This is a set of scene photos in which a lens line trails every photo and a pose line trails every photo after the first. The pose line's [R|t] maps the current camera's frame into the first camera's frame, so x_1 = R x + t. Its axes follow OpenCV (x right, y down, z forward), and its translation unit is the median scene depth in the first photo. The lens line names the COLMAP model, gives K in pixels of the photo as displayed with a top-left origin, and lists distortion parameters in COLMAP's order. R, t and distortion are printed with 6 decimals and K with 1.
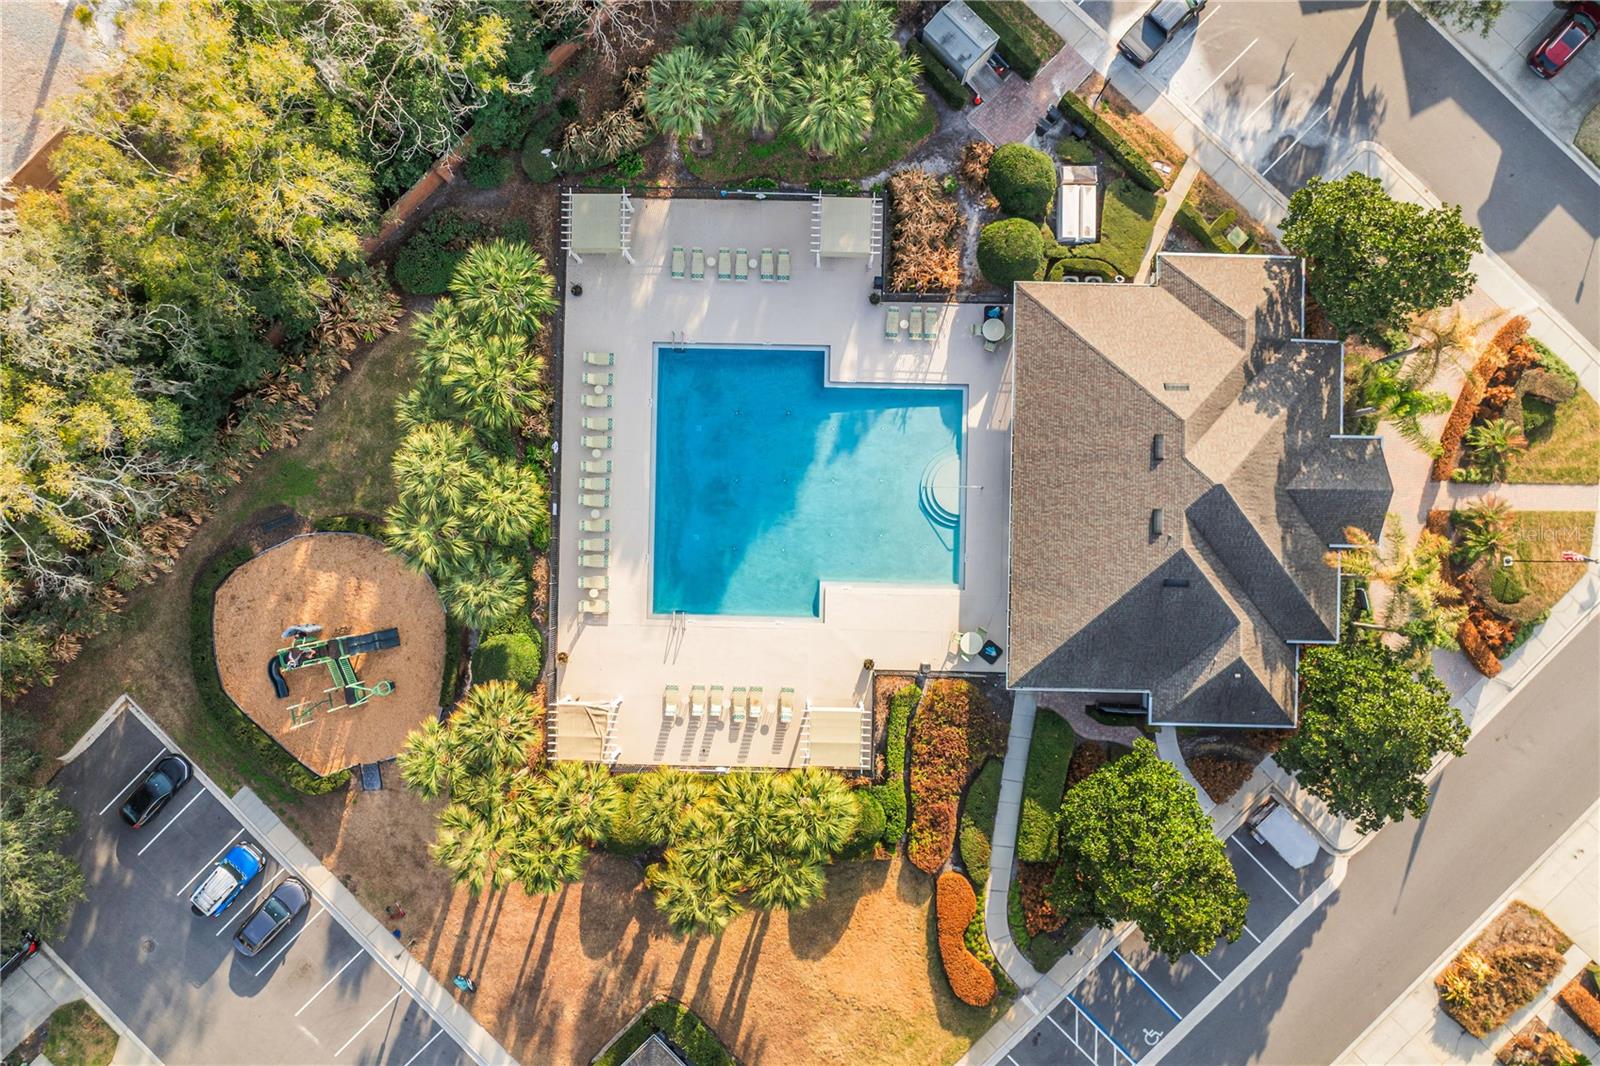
lens RADIAL K [[1104.5, 0, 800.0], [0, 1104.5, 533.0], [0, 0, 1]] dist [-0.005708, -0.001968]
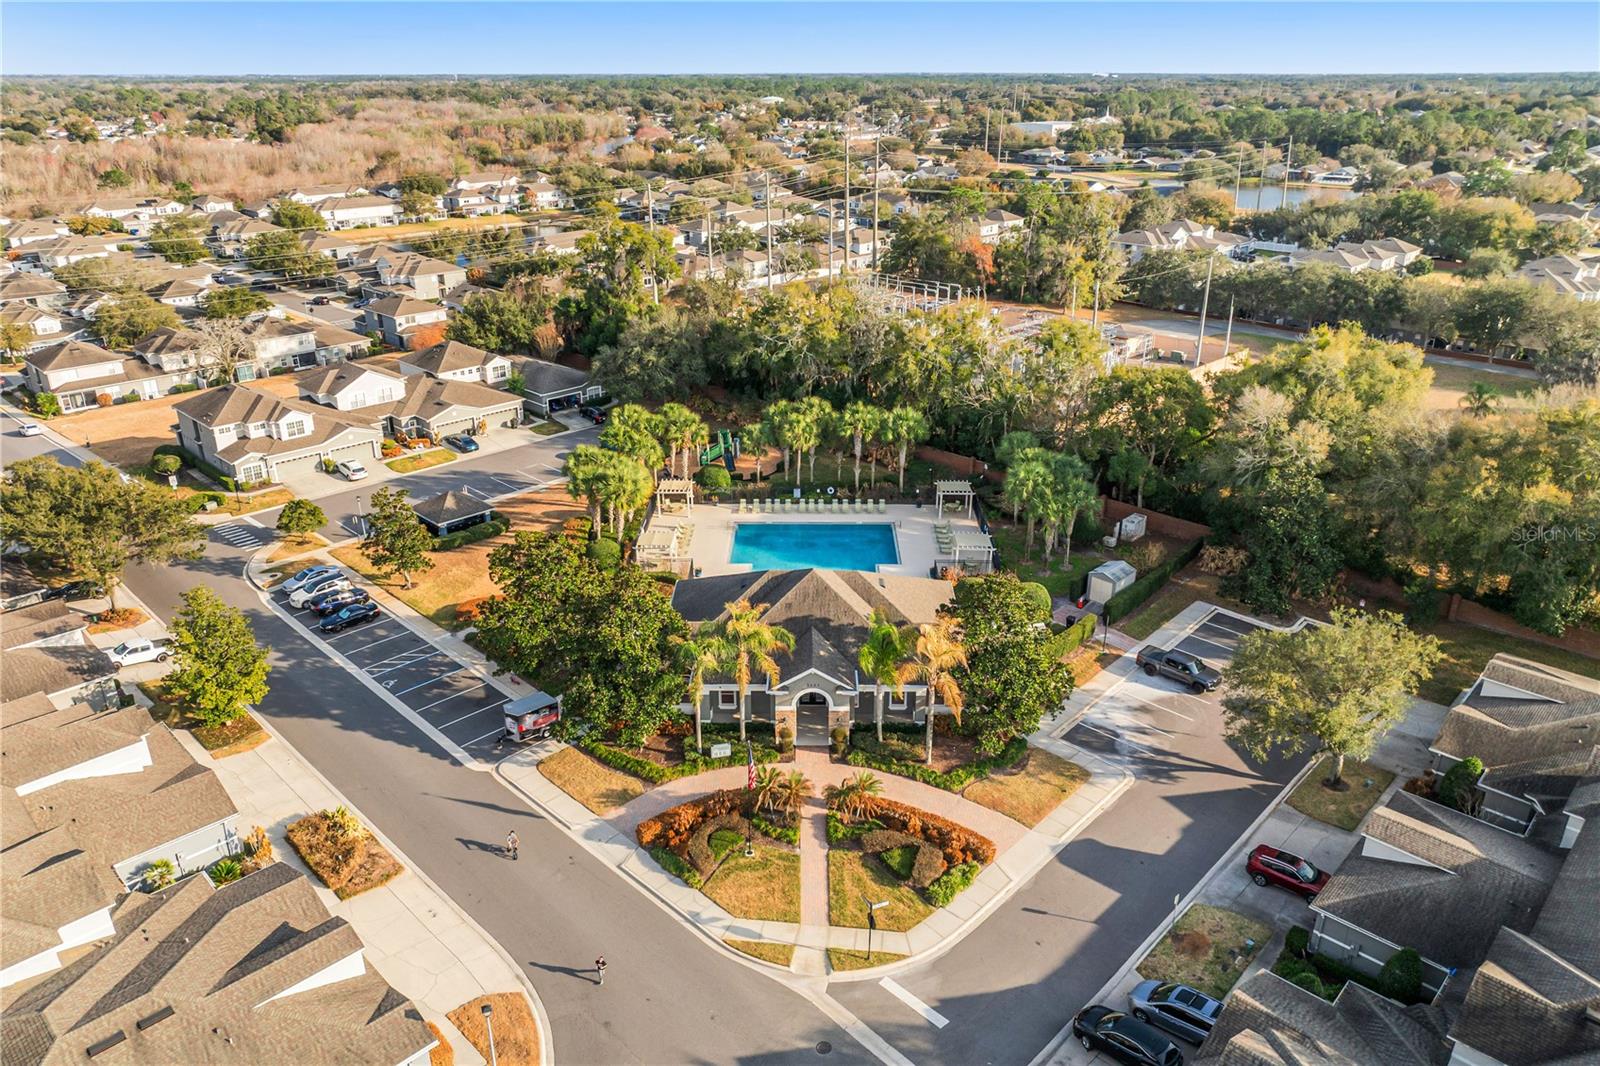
lens RADIAL K [[1104.5, 0, 800.0], [0, 1104.5, 533.0], [0, 0, 1]] dist [-0.005708, -0.001968]
pose [[0.006655, 0.389901, -0.920833, 1.441055], [-0.999946, 0.009998, -0.002993, -0.020733], [0.008040, 0.920803, 0.389946, 0.341114]]
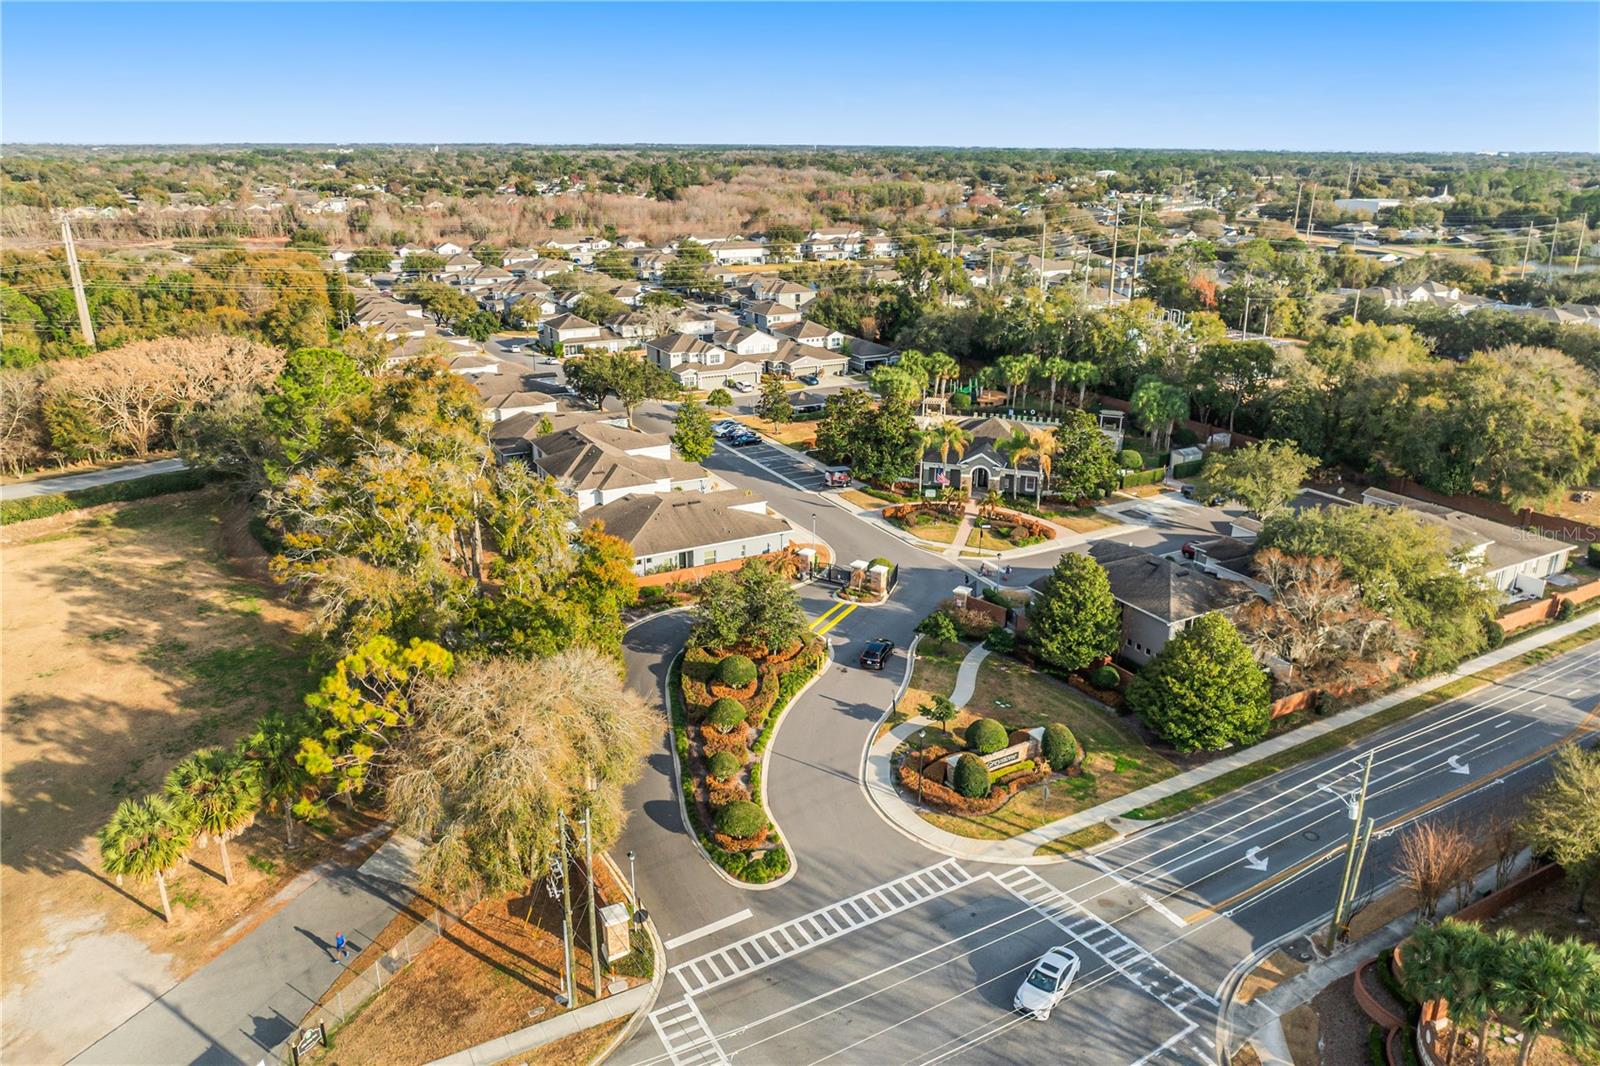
lens RADIAL K [[1104.5, 0, 800.0], [0, 1104.5, 533.0], [0, 0, 1]] dist [-0.005708, -0.001968]
pose [[-0.282503, 0.321698, -0.903716, 2.568358], [-0.959266, -0.094307, 0.266298, -0.282677], [0.000440, 0.942134, 0.335236, 0.320293]]
